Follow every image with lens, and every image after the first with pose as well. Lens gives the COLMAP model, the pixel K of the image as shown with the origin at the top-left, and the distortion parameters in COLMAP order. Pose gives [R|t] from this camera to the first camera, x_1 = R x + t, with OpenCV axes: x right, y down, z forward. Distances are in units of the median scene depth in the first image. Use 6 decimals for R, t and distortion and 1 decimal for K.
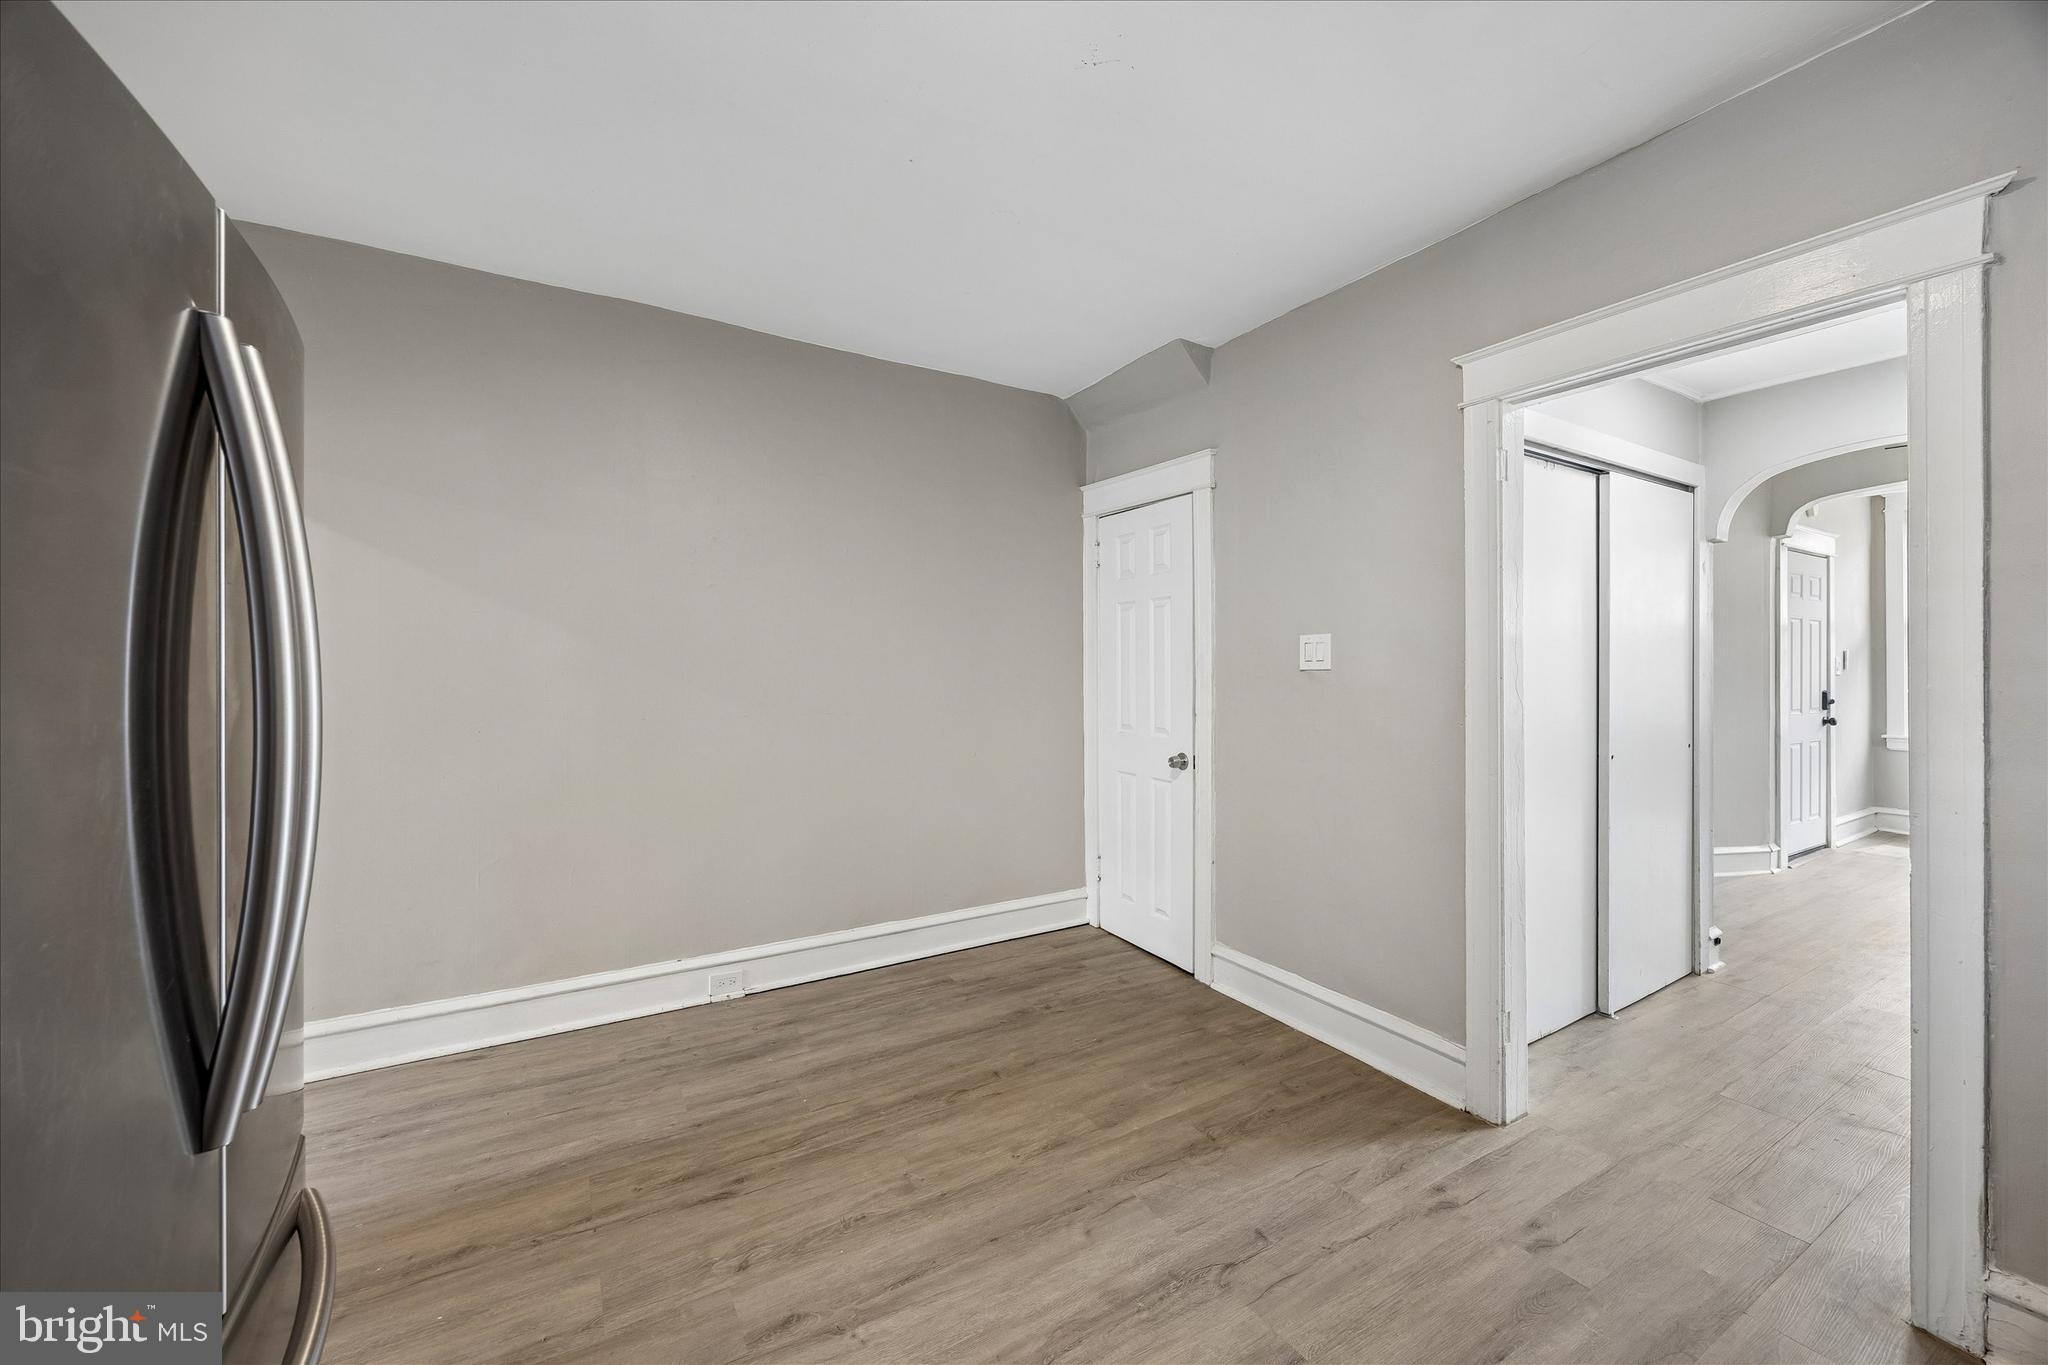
lens RADIAL K [[784.7, 0, 1018.0], [0, 784.7, 675.4], [0, 0, 1]] dist [-0.002273, 0.000130]
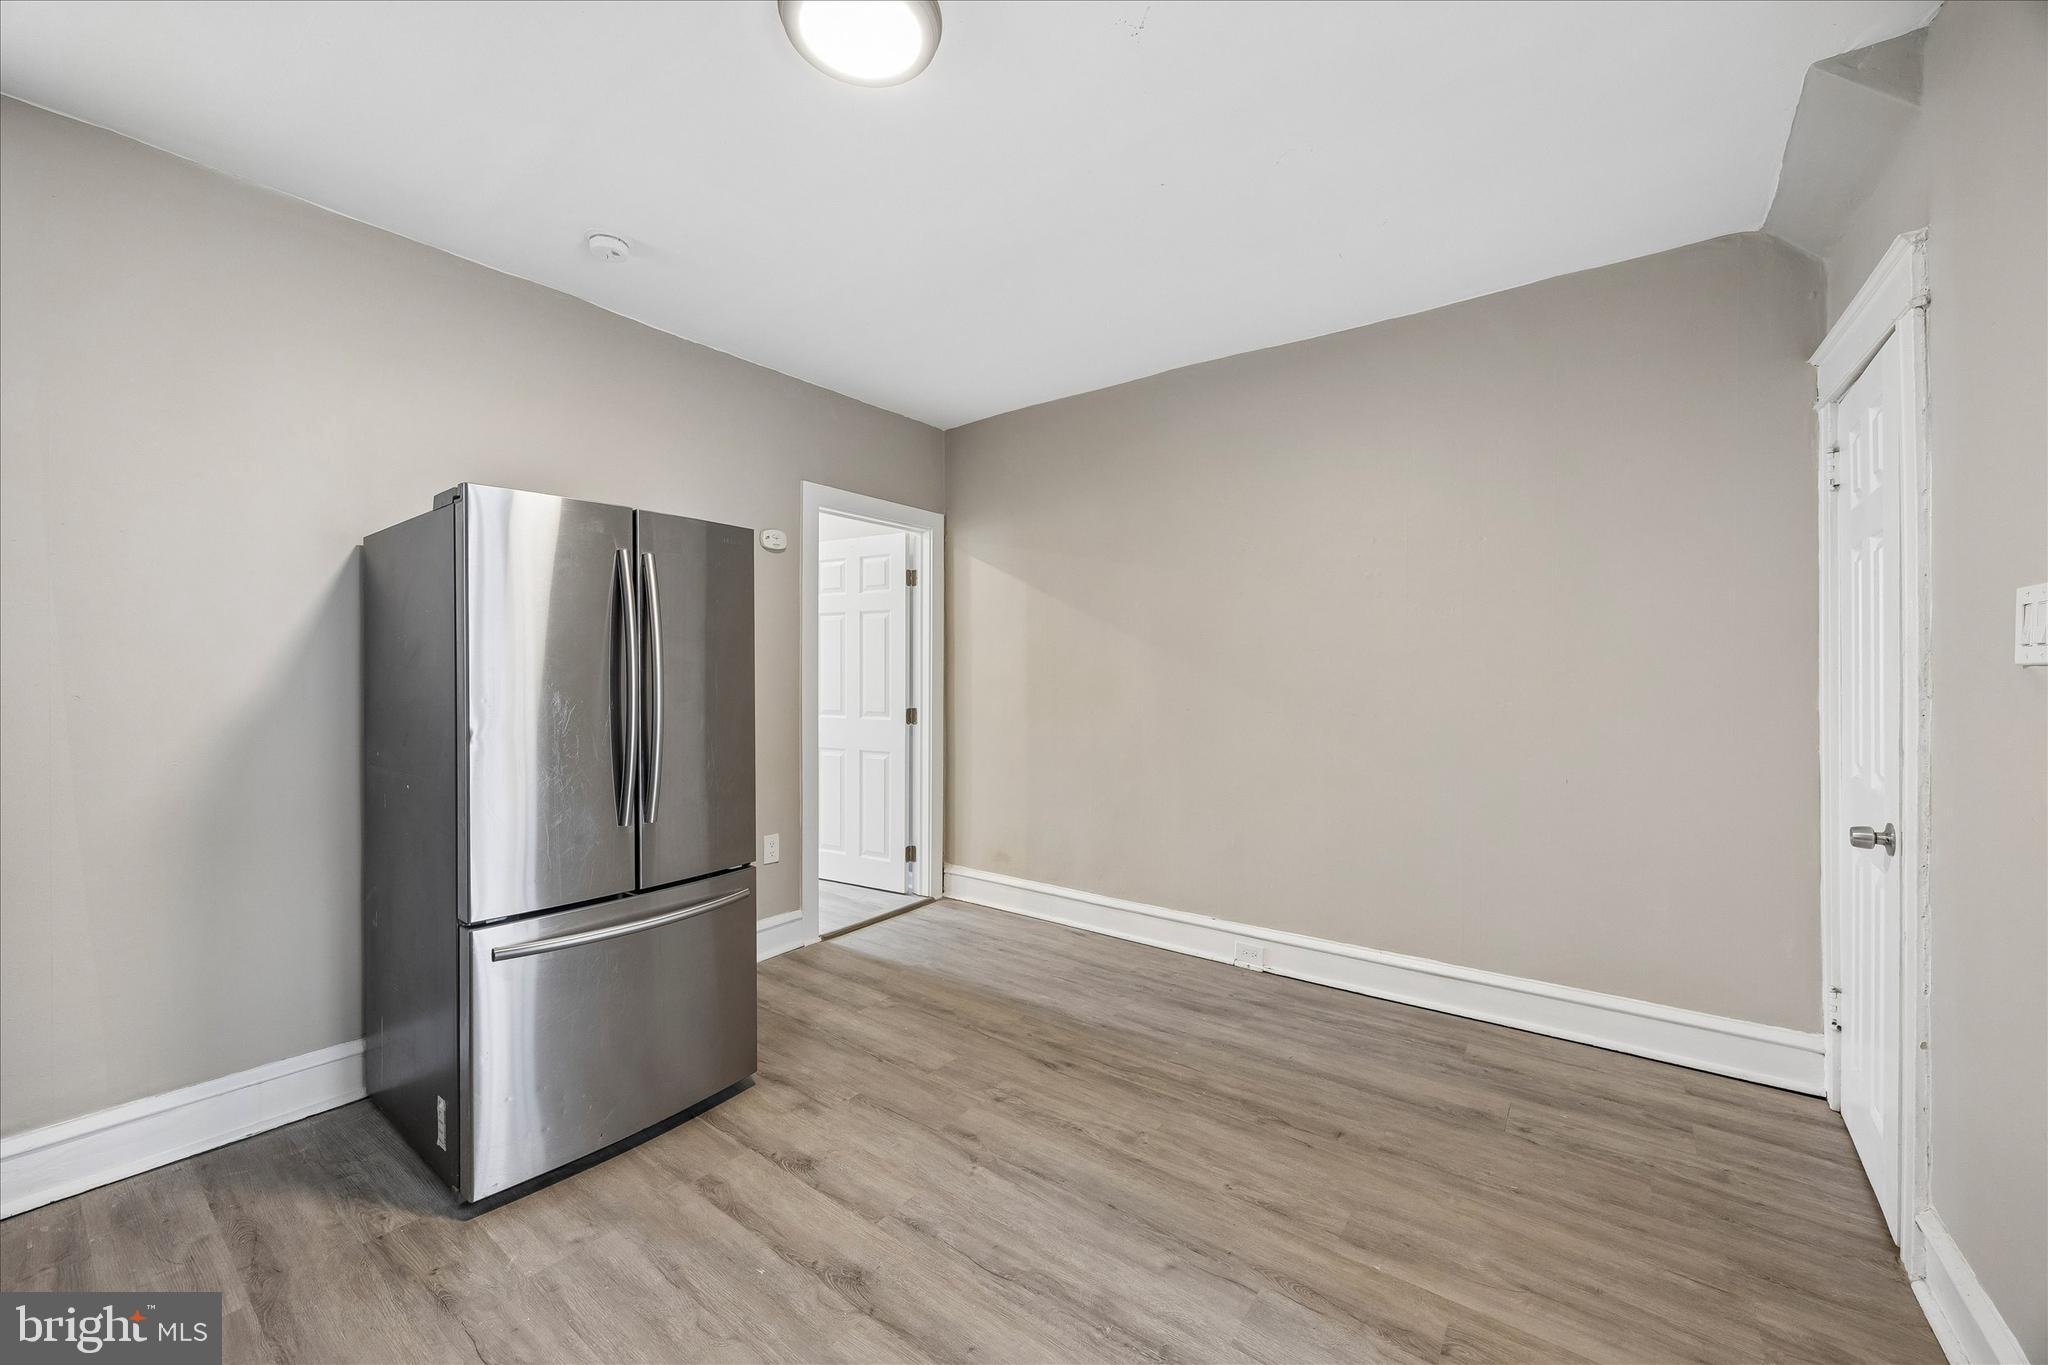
lens RADIAL K [[784.3, 0, 1013.6], [0, 784.3, 678.3], [0, 0, 1]] dist [-0.002273, 0.000089]
pose [[0.371675, 0.005253, -0.928348, 0.673411], [-0.001820, 0.999986, 0.004930, -0.000550], [0.928361, -0.000143, 0.371679, 0.360078]]
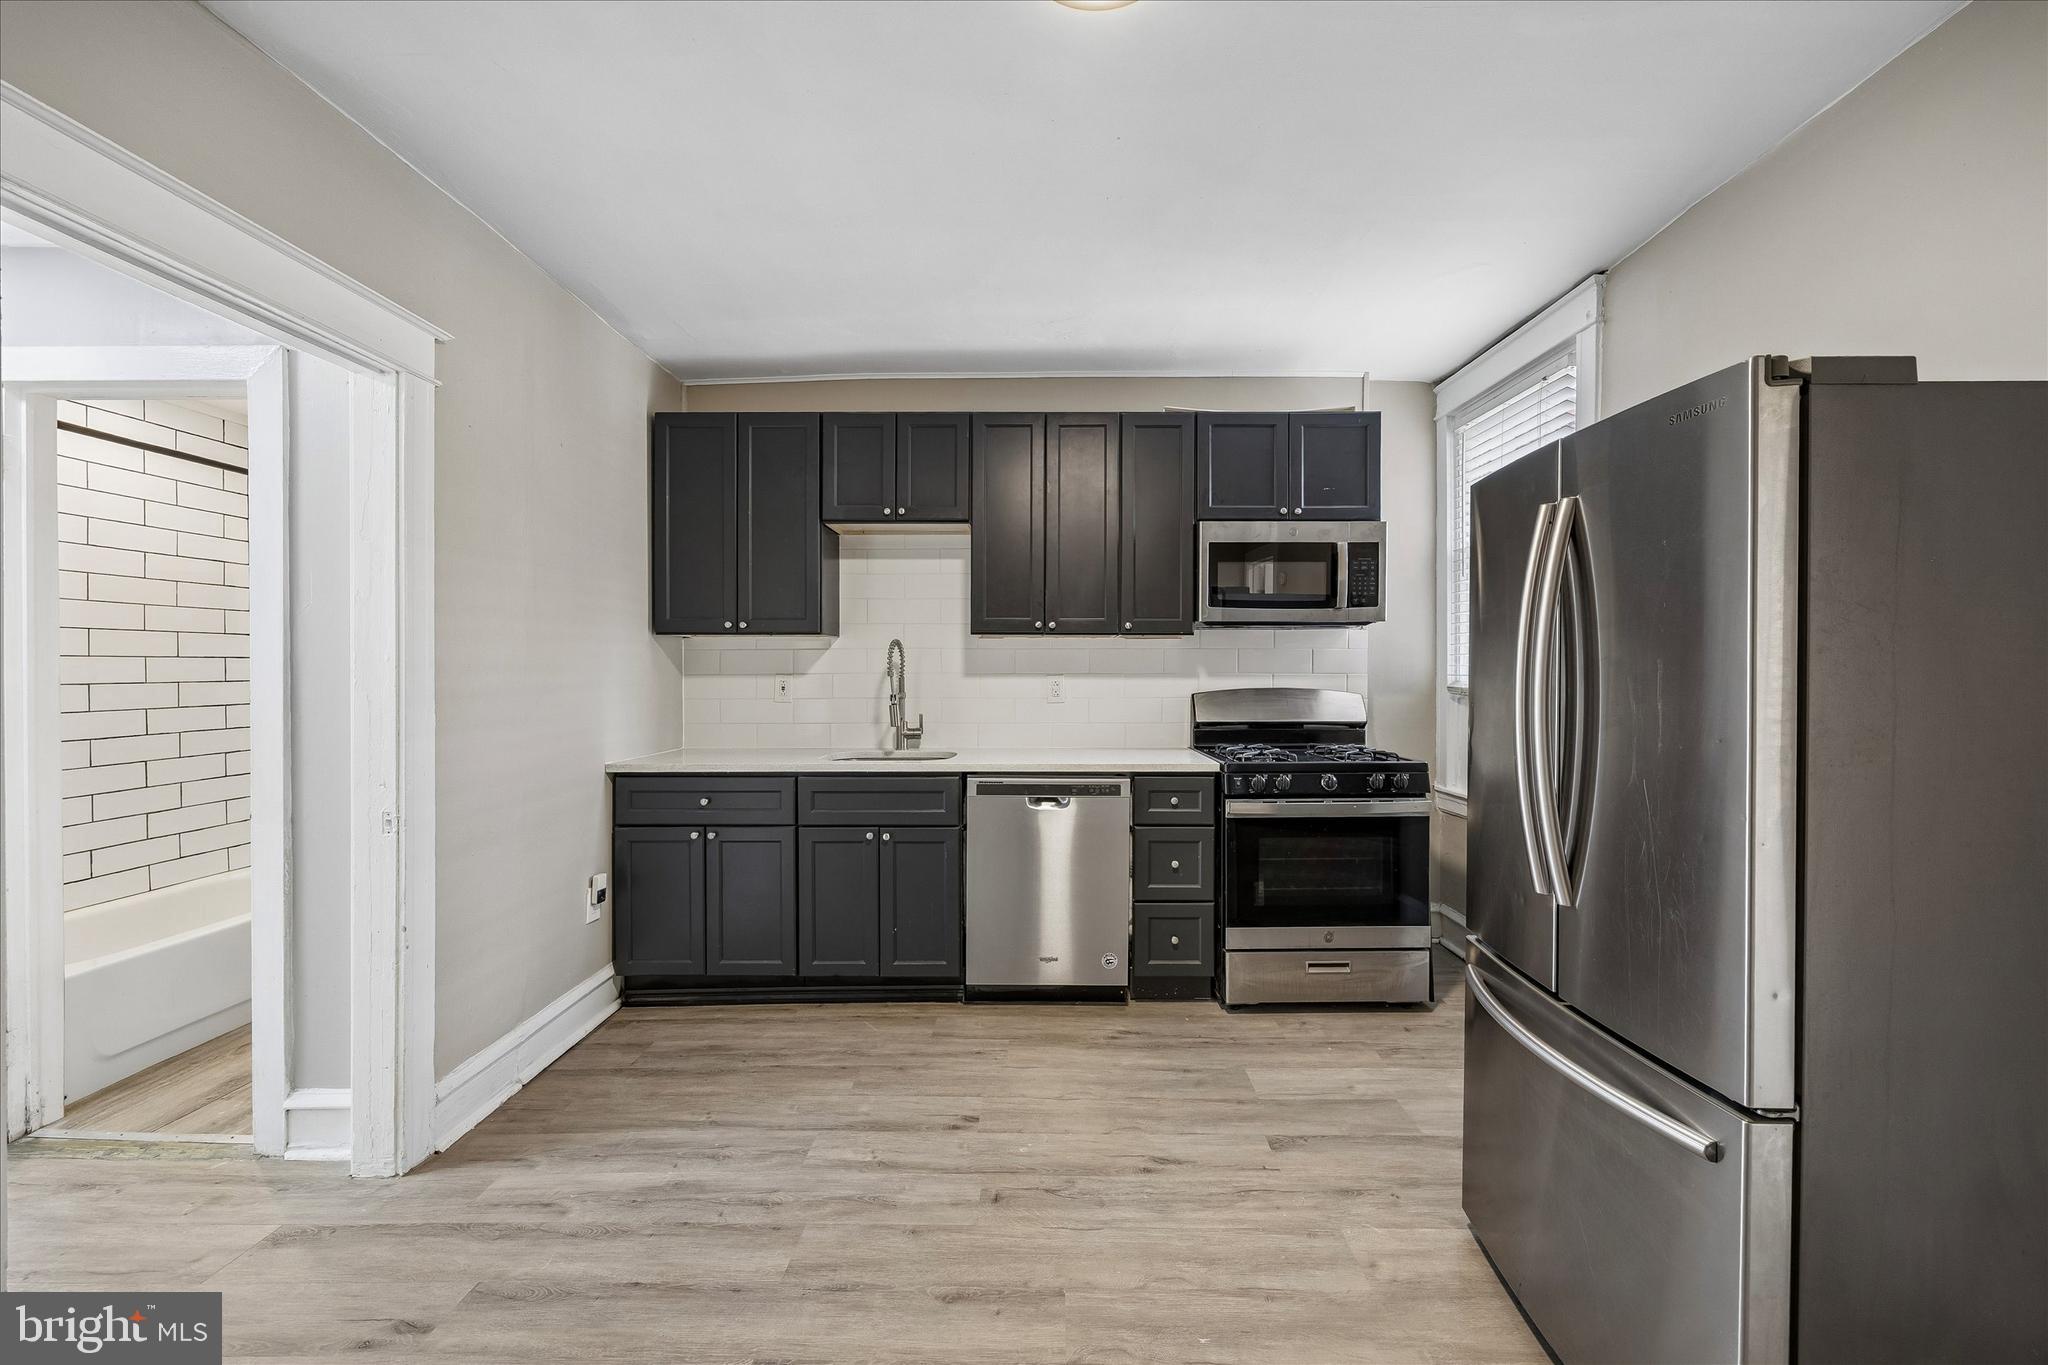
lens RADIAL K [[784.7, 0, 1018.0], [0, 784.7, 675.4], [0, 0, 1]] dist [-0.002273, 0.000130]
pose [[-0.844004, -0.004797, 0.536316, -0.279863], [-0.000156, 0.999962, 0.008698, -0.008462], [-0.536337, 0.007258, -0.843973, 1.029005]]
